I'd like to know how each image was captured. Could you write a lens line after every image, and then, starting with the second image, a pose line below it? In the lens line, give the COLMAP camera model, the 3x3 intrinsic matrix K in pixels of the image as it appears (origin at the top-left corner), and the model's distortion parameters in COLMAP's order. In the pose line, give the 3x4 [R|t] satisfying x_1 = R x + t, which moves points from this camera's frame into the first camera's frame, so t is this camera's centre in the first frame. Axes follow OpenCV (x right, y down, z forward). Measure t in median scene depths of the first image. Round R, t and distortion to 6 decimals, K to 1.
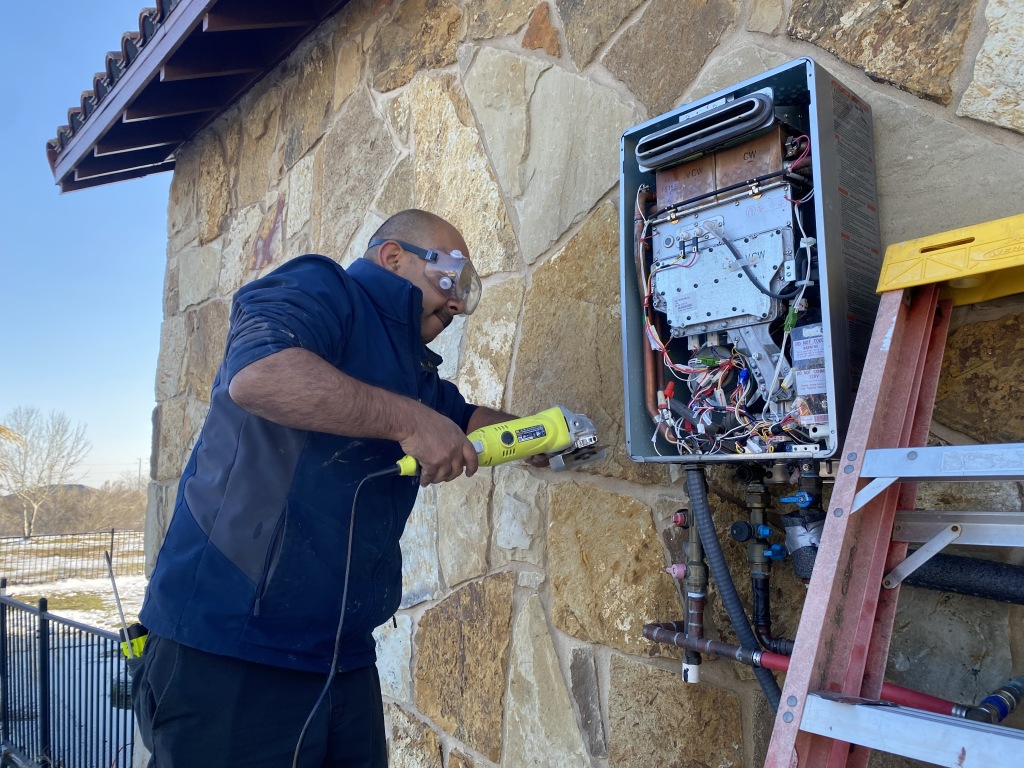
lens RADIAL K [[772.5, 0, 512.0], [0, 772.5, 384.0], [0, 0, 1]] dist [0.002342, 0.005296]
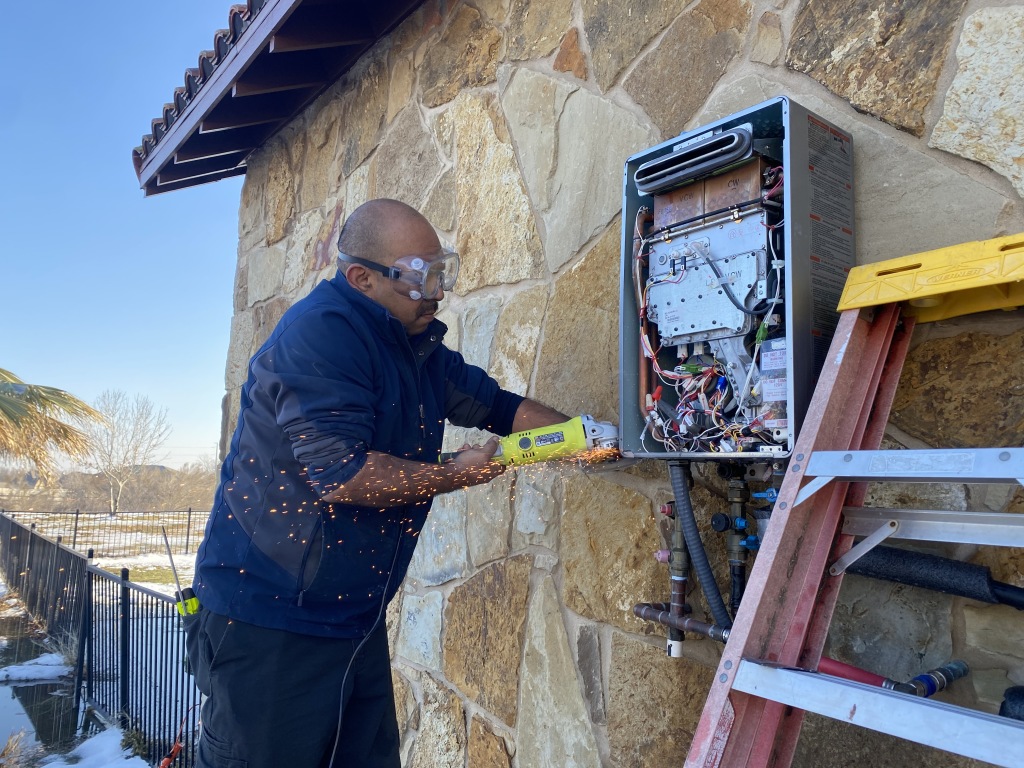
lens RADIAL K [[775.6, 0, 512.6], [0, 775.6, 389.3], [0, 0, 1]] dist [0.008529, -0.002120]
pose [[0.995974, 0.023254, -0.086573, 0.069441], [-0.021967, 0.999634, 0.015798, -0.008509], [0.086908, -0.013833, 0.996120, -0.099630]]
